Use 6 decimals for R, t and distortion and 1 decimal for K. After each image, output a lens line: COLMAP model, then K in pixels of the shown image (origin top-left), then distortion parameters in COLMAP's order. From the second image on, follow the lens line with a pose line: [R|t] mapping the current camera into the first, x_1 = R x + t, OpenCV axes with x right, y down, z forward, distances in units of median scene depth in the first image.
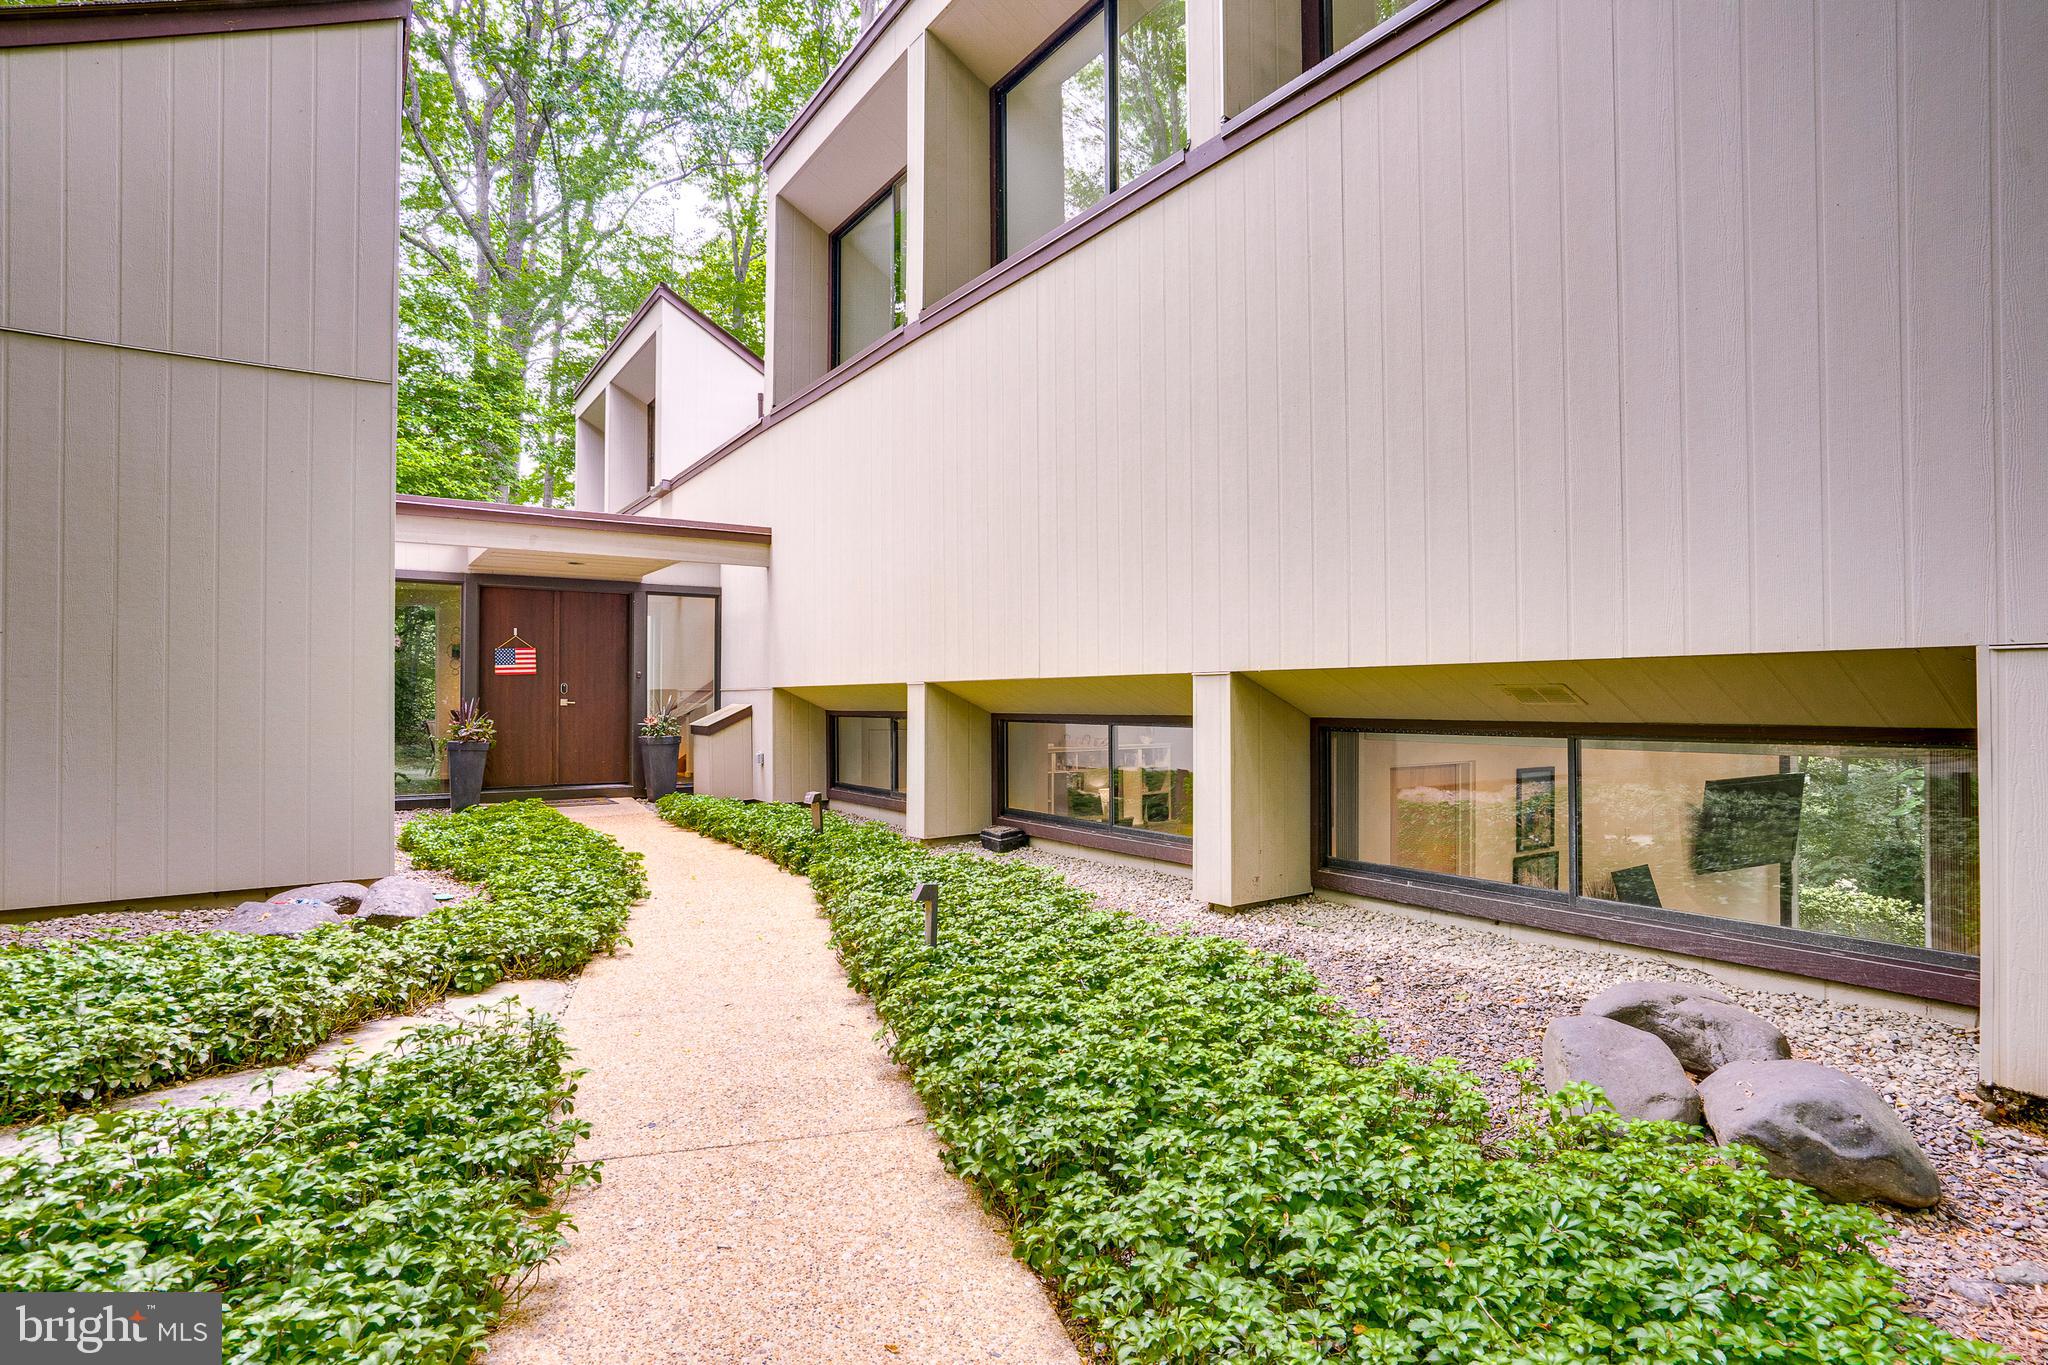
lens RADIAL K [[1016.9, 0, 1020.7], [0, 1016.9, 683.7], [0, 0, 1]] dist [-0.049559, 0.025437]
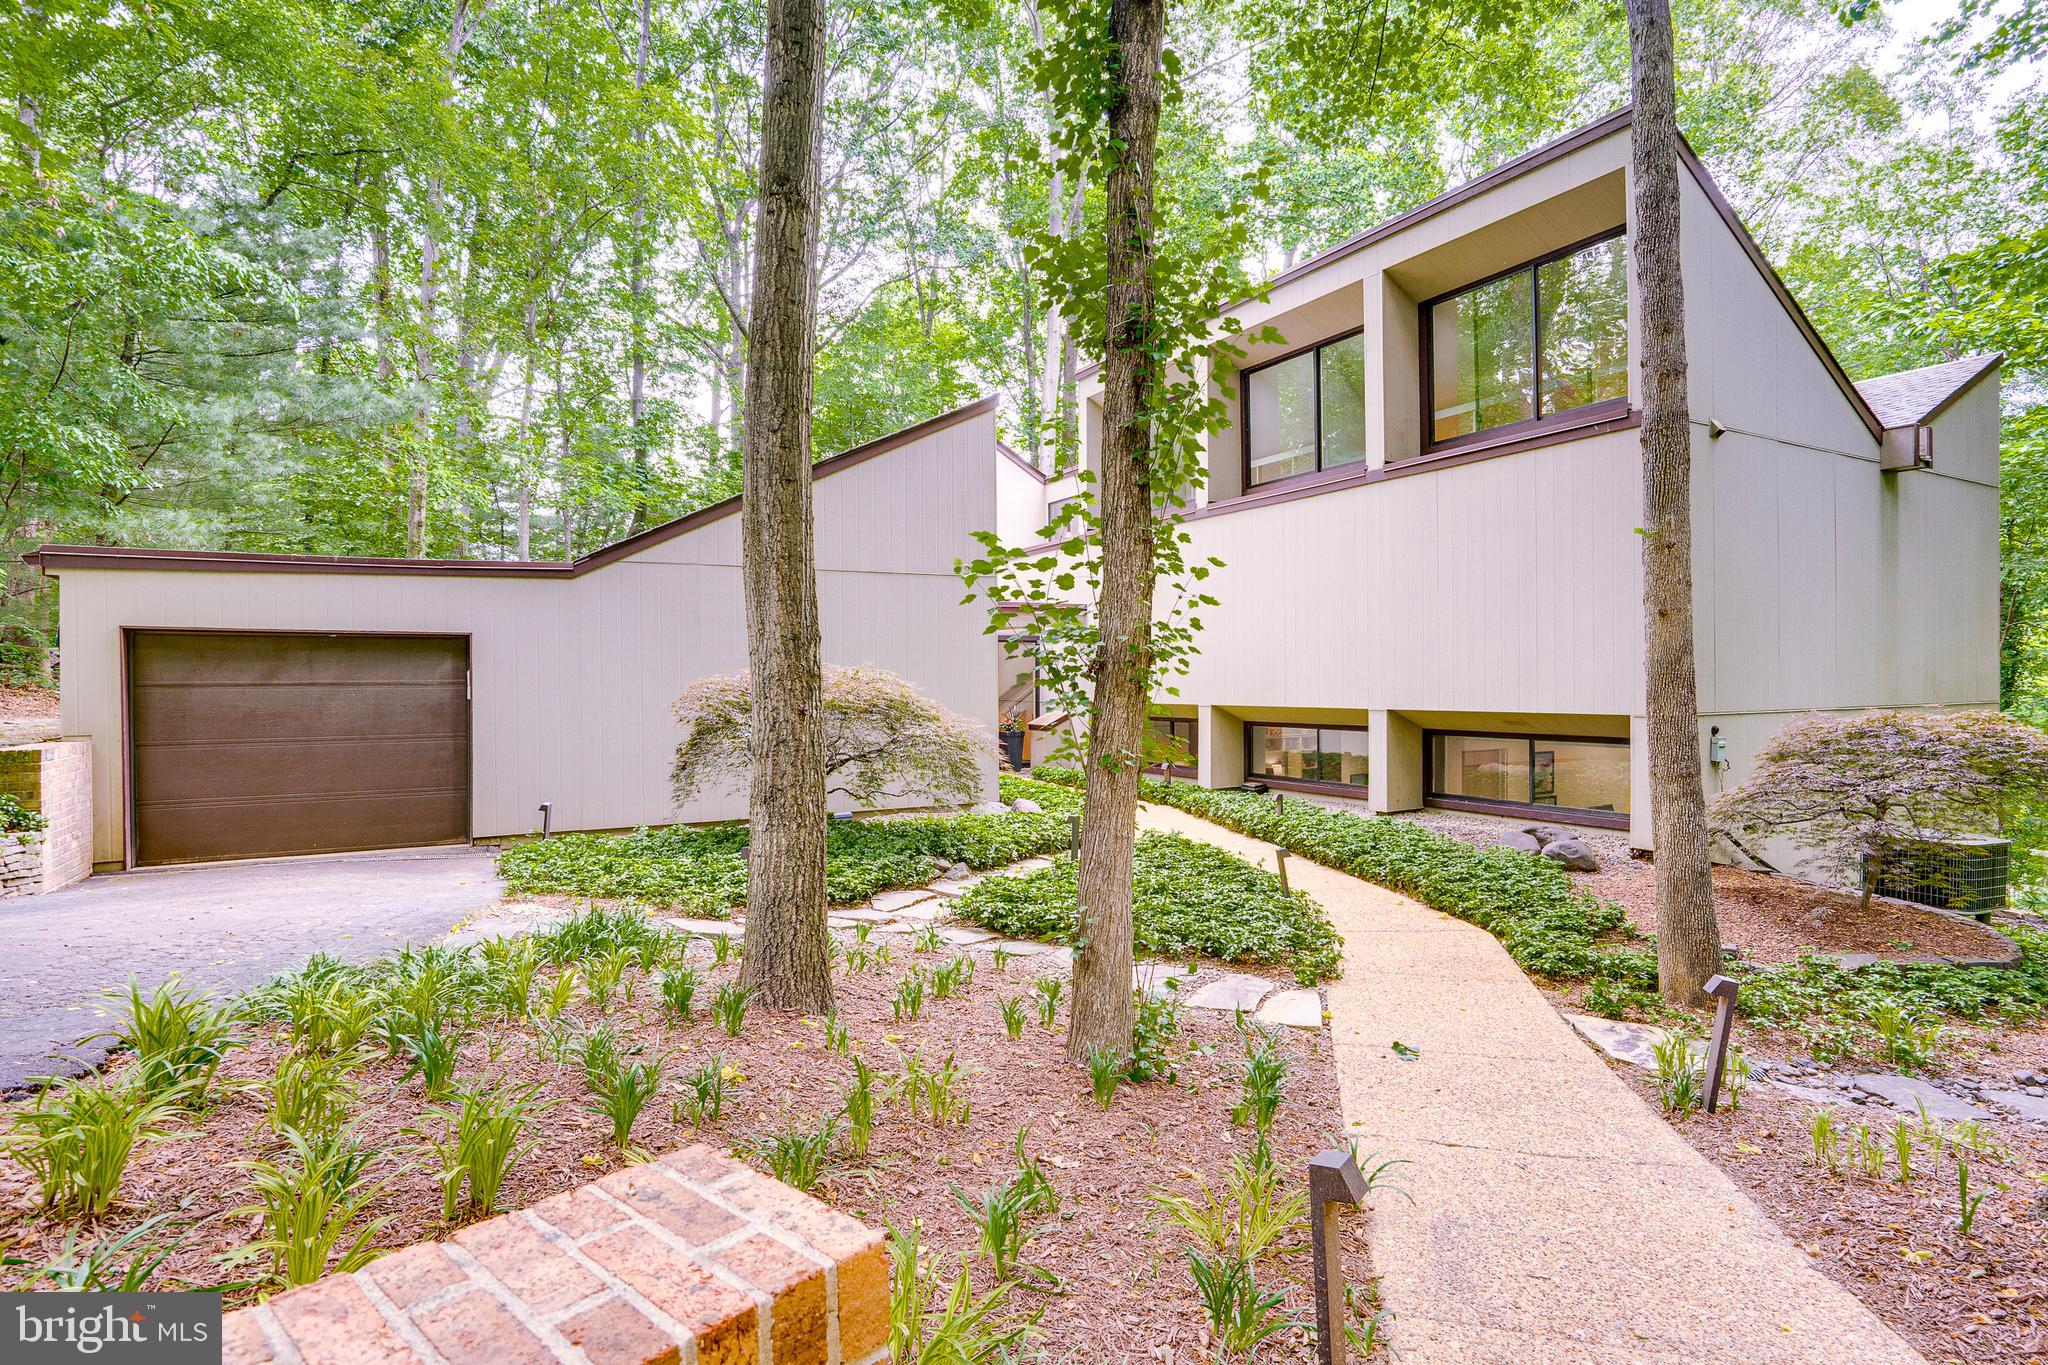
lens RADIAL K [[1016.9, 0, 1032.1], [0, 1016.9, 673.2], [0, 0, 1]] dist [-0.049559, 0.025437]
pose [[0.995583, -0.003218, -0.093831, -0.343298], [0.003813, 0.999974, 0.006159, -0.101023], [0.093809, -0.006489, 0.995569, -1.228406]]
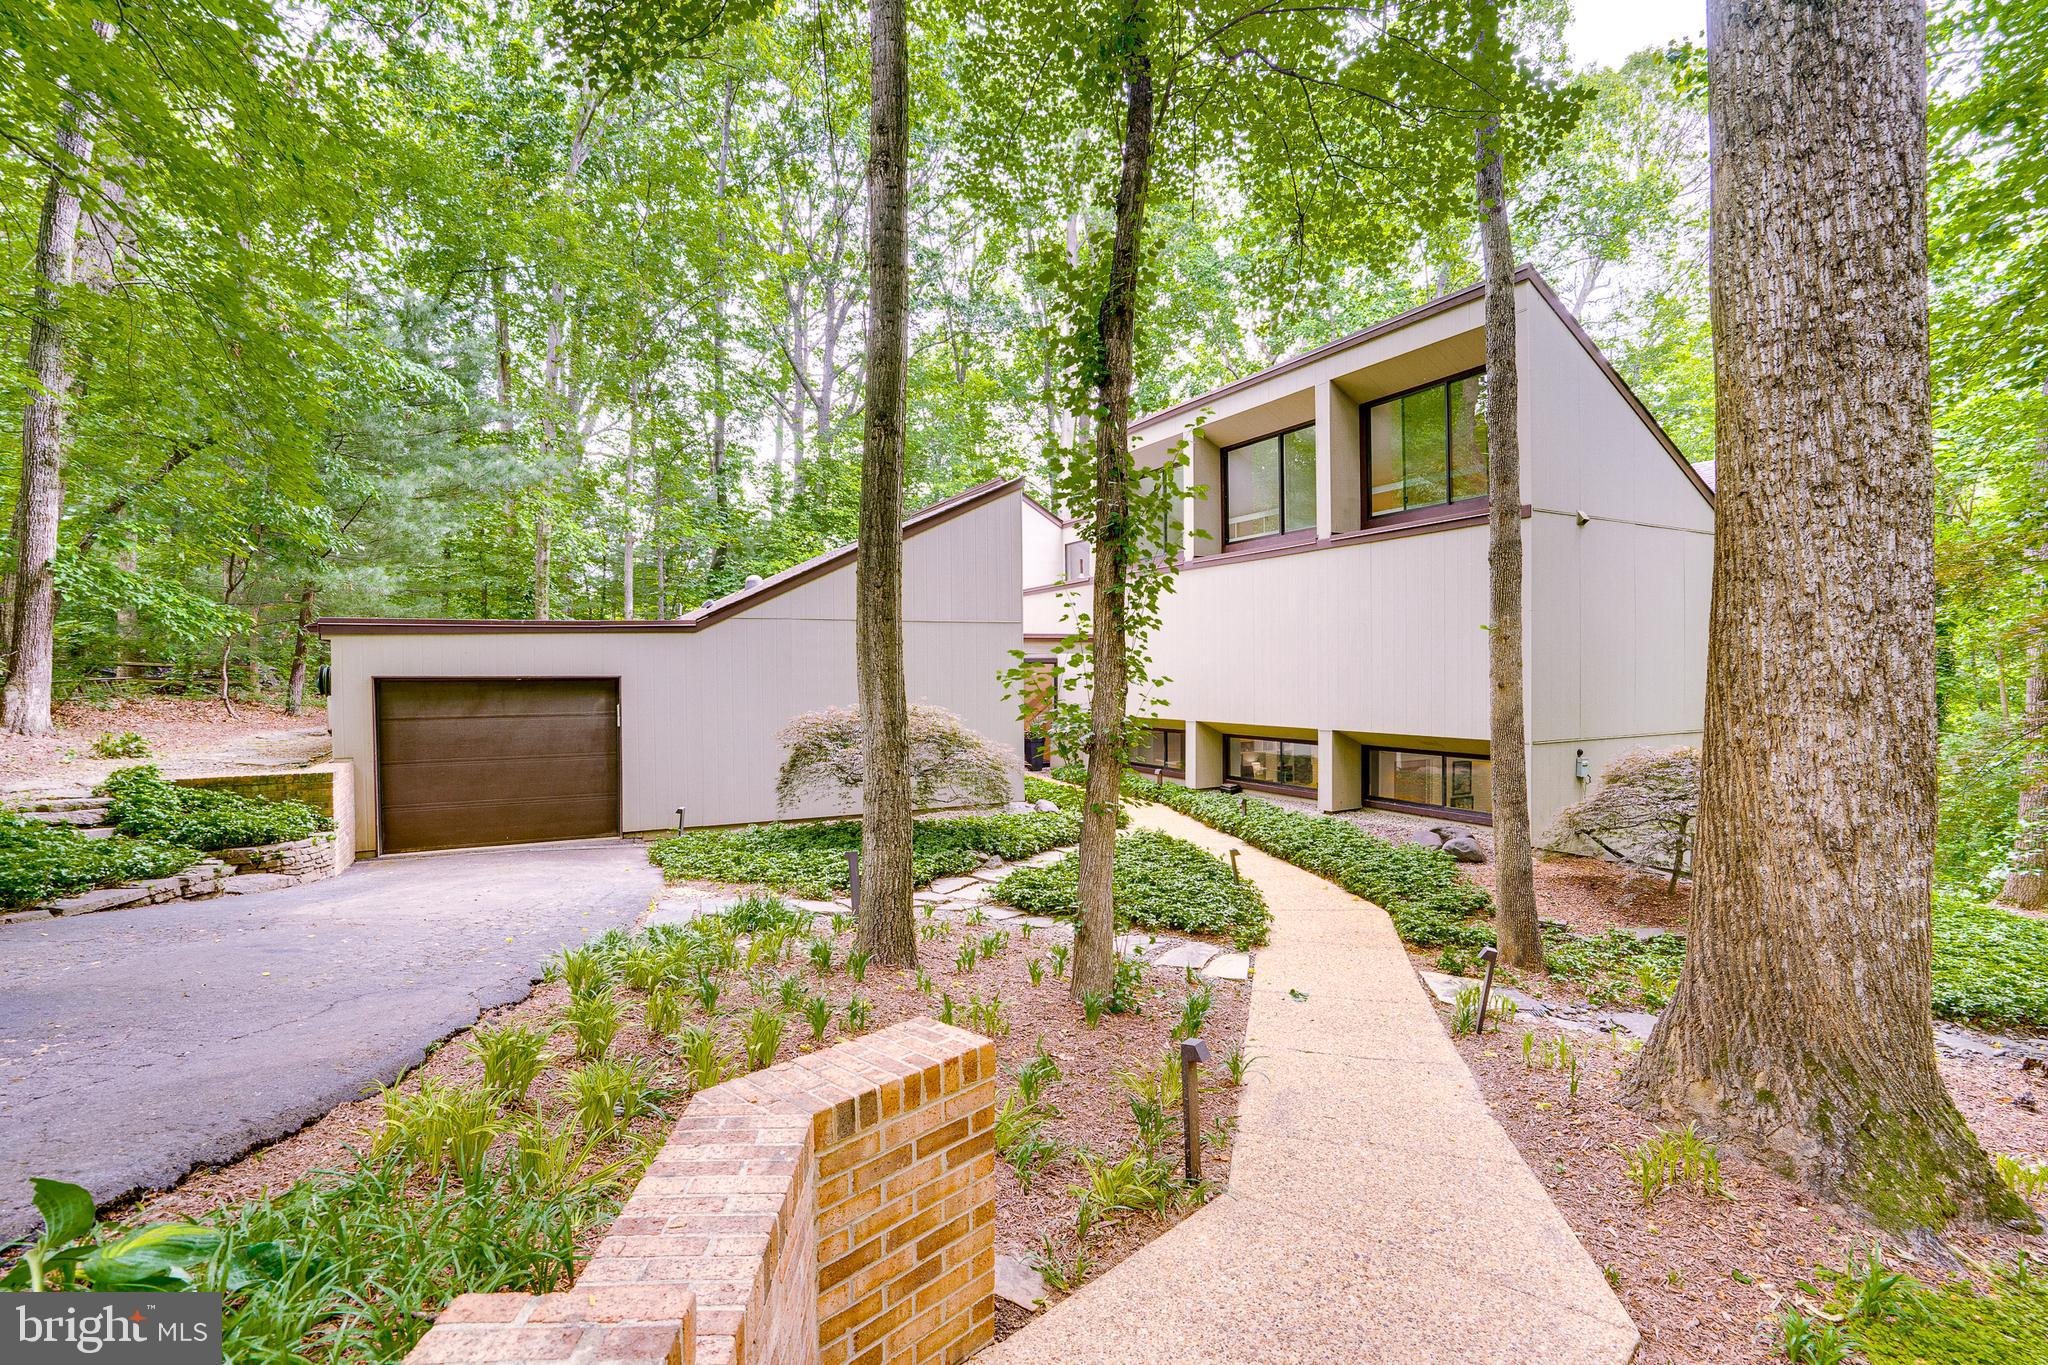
lens RADIAL K [[888.3, 0, 1036.3], [0, 888.3, 679.5], [0, 0, 1]] dist [-0.041376, 0.001809]
pose [[0.993745, -0.001916, -0.111657, -0.318191], [0.003560, 0.999888, 0.014532, -0.176362], [0.111616, -0.014839, 0.993641, -1.446913]]
